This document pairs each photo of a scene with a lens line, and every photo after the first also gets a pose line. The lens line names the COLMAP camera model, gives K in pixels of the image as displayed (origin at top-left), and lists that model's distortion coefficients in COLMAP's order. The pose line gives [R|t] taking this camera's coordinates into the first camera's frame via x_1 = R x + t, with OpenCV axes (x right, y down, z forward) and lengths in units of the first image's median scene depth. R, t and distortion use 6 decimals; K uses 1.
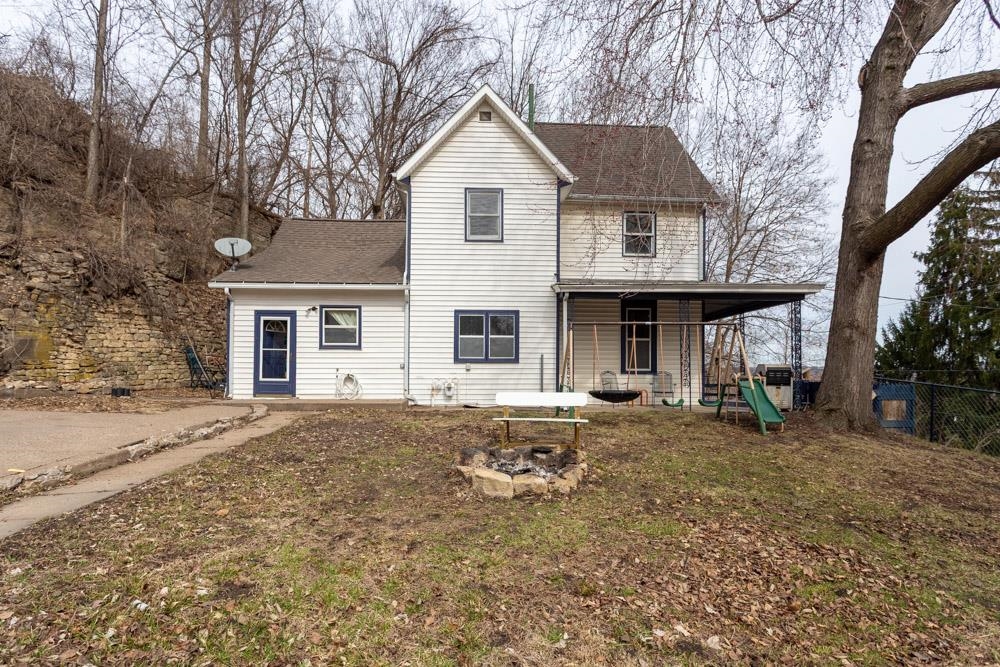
lens RADIAL K [[514.9, 0, 490.0], [0, 514.9, 368.5], [0, 0, 1]] dist [0.001936, 0.001028]
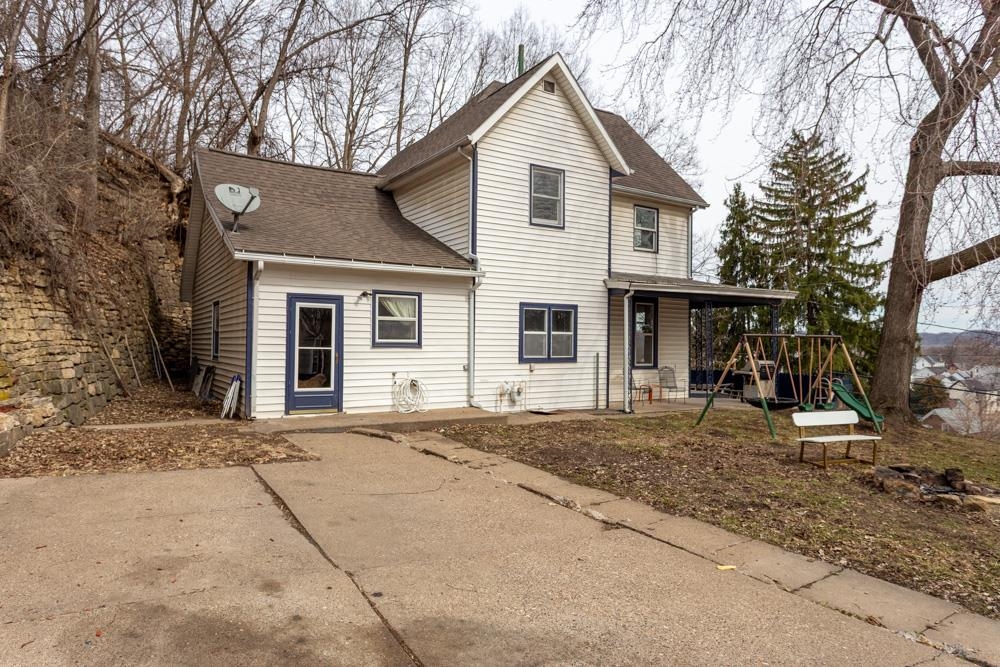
lens RADIAL K [[618.6, 0, 490.9], [0, 618.6, 336.4], [0, 0, 1]] dist [-0.005255, 0.003562]
pose [[0.872634, 0.008703, 0.488297, -0.621854], [-0.011268, 0.999934, 0.002314, -0.057916], [-0.488244, -0.007522, 0.872674, 0.110626]]
